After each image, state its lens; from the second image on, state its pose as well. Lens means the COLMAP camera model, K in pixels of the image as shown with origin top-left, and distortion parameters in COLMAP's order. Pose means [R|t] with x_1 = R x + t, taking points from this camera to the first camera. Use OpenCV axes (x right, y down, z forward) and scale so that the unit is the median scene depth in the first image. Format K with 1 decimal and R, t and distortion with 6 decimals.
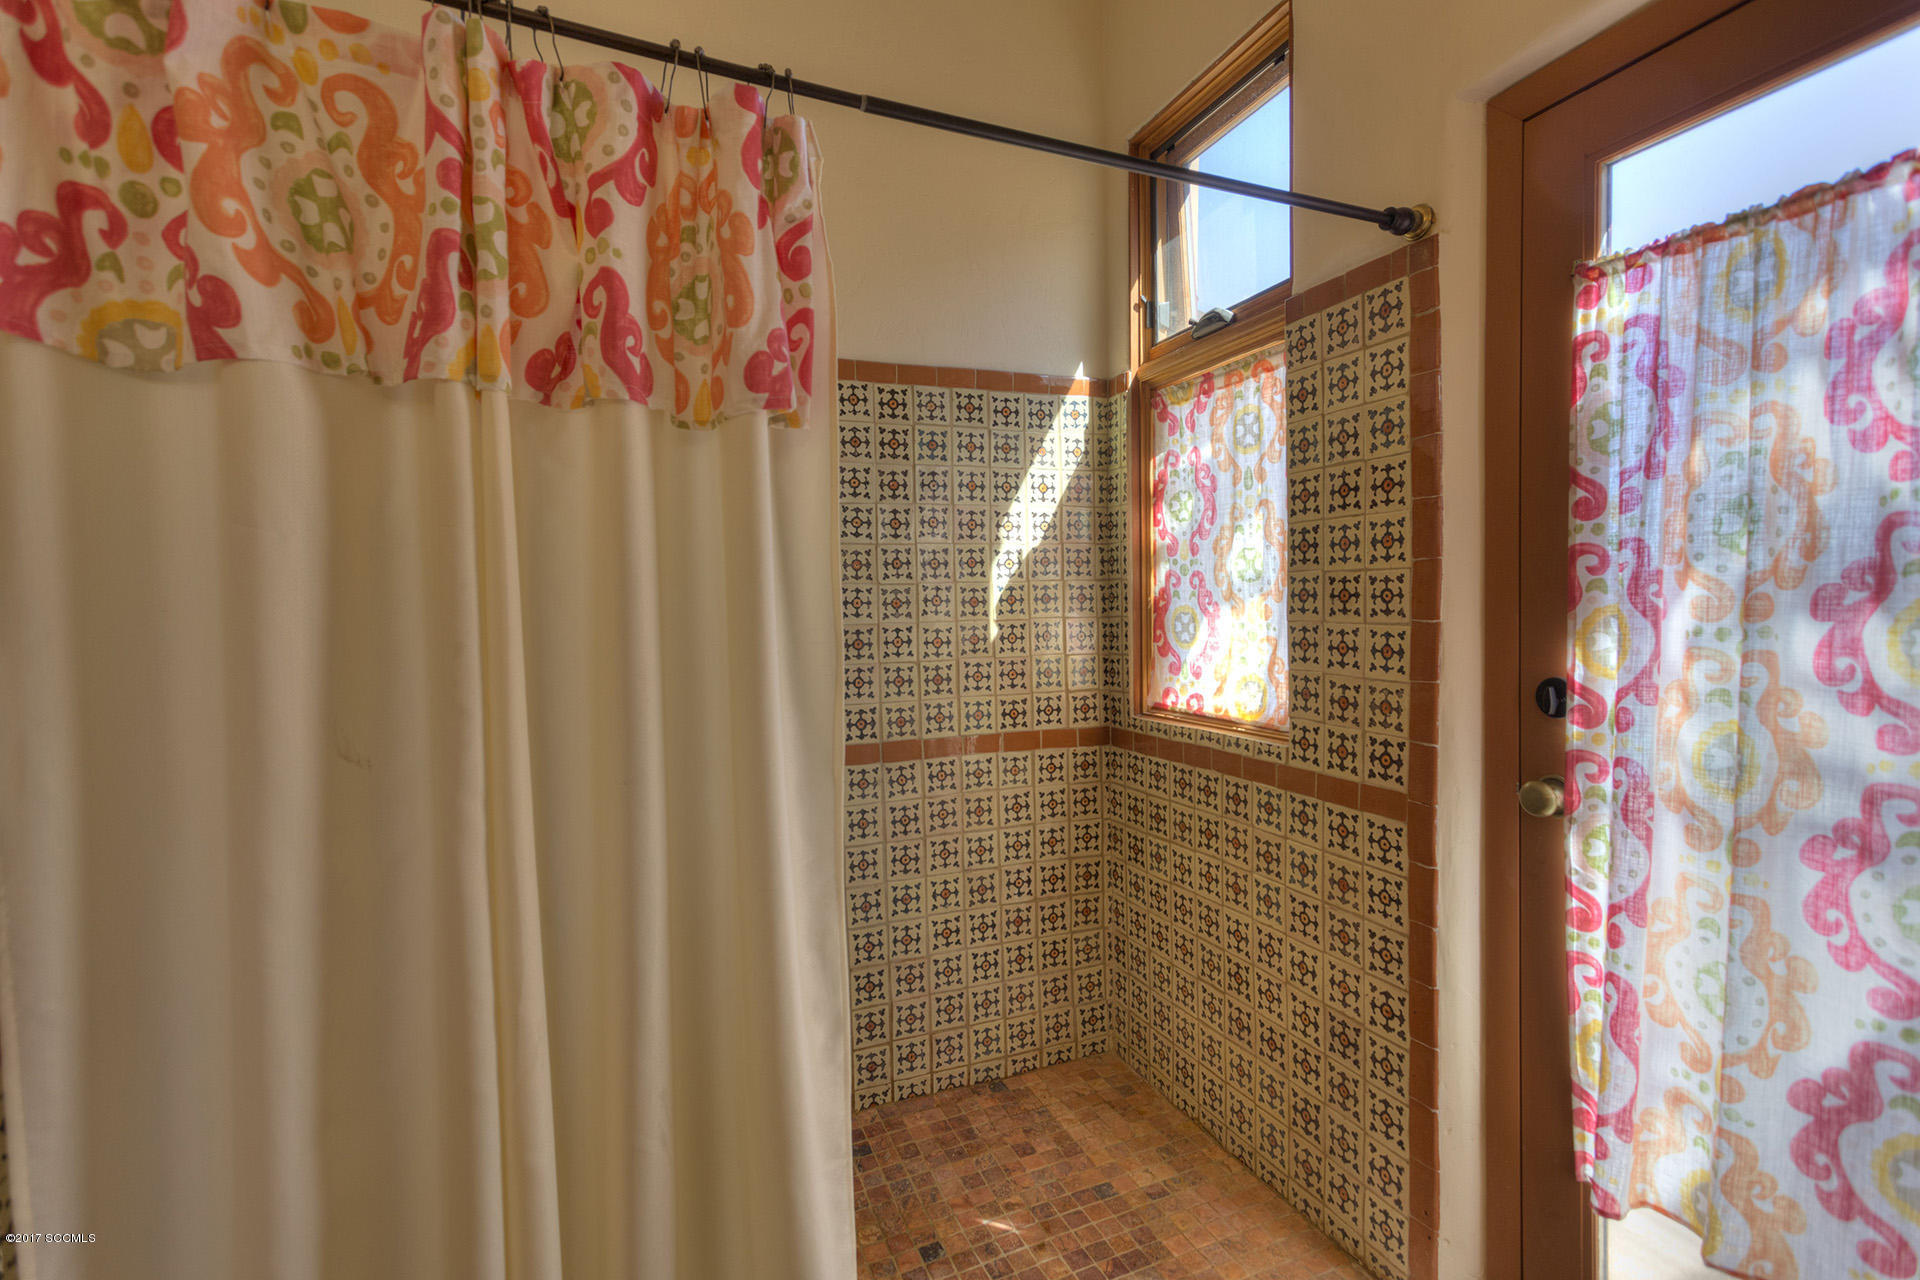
lens RADIAL K [[892.4, 0, 962.1], [0, 892.4, 638.1], [0, 0, 1]] dist [0.002698, 0.000973]
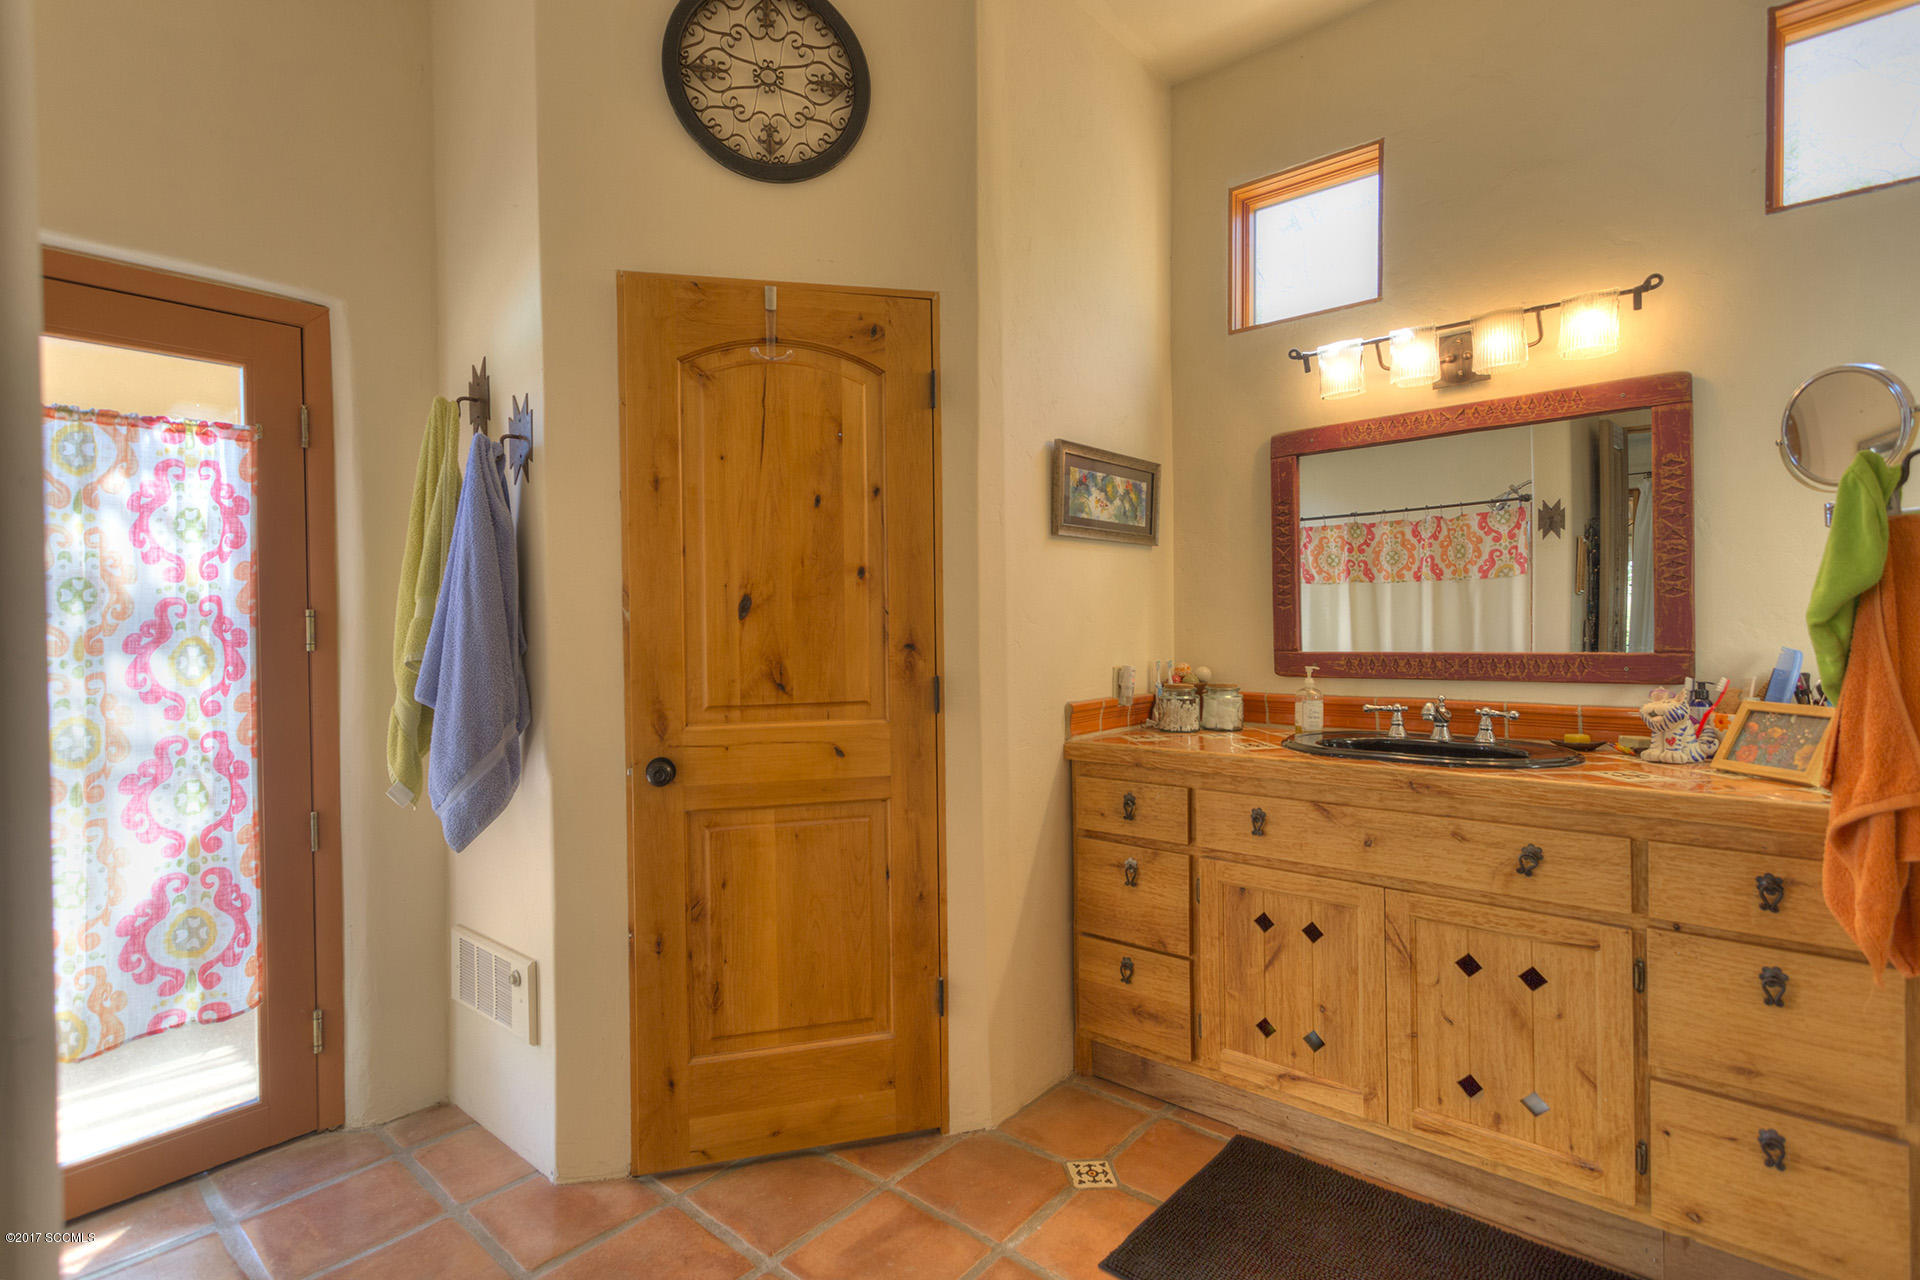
lens RADIAL K [[971.5, 0, 958.1], [0, 971.5, 640.0], [0, 0, 1]] dist [0.026630, 0.000462]
pose [[-0.417883, 0.009248, 0.908454, -1.573355], [0.040566, 0.999141, 0.008488, 0.002449], [-0.907595, 0.040399, -0.417899, 0.324651]]
